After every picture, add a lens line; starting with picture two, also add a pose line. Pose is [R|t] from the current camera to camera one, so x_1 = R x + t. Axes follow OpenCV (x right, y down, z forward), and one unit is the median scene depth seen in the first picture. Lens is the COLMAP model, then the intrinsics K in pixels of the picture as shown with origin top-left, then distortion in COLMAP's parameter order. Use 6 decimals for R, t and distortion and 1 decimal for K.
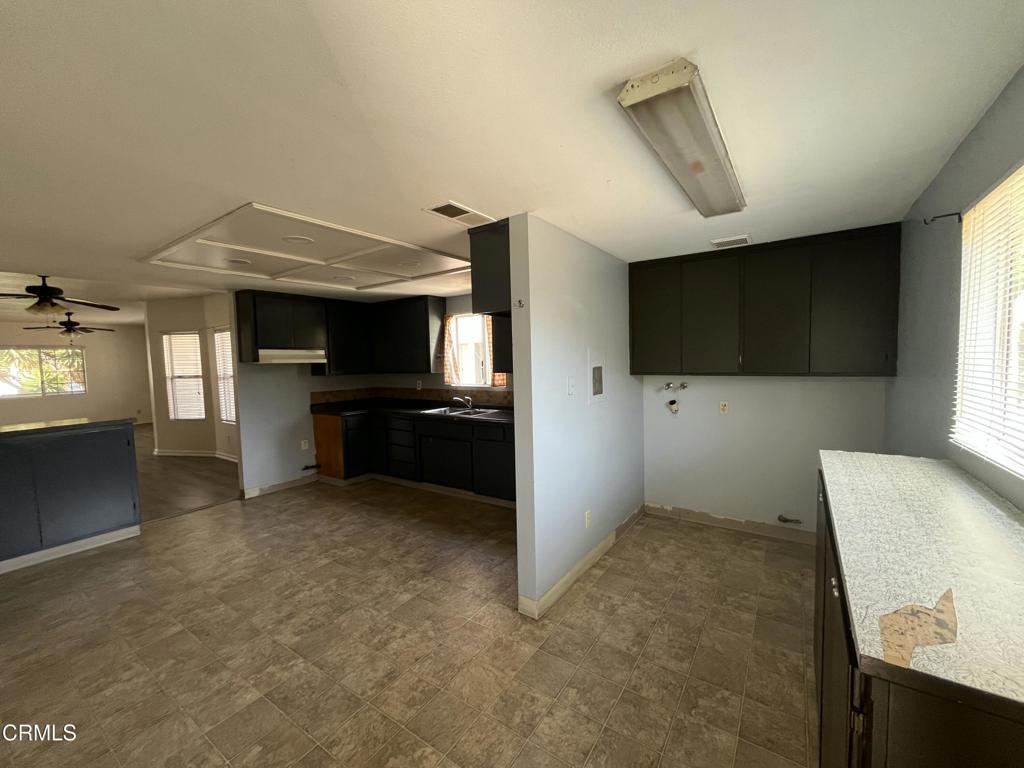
lens RADIAL K [[414.6, 0, 511.8], [0, 414.6, 382.1], [0, 0, 1]] dist [-0.002020, -0.000230]
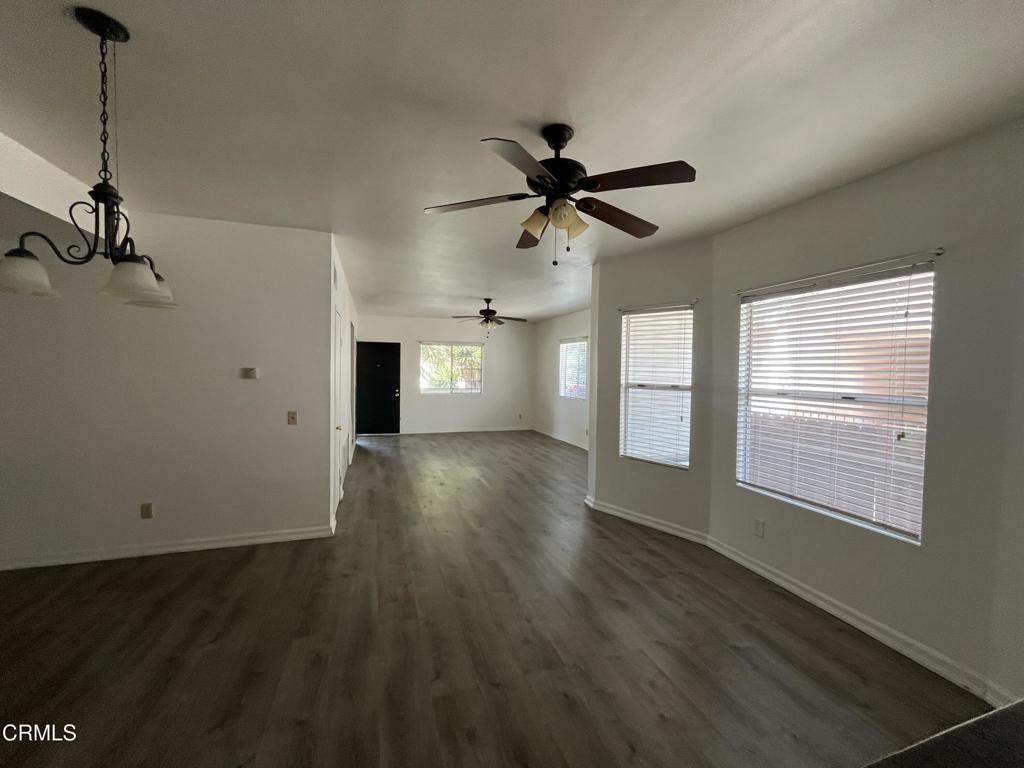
lens RADIAL K [[414.6, 0, 511.8], [0, 414.6, 383.8], [0, 0, 1]] dist [-0.002020, -0.000230]
pose [[0.792380, 0.067126, -0.606323, -0.513407], [-0.083276, 0.996525, 0.001494, -0.000947], [0.604316, 0.049308, 0.795217, 0.366825]]
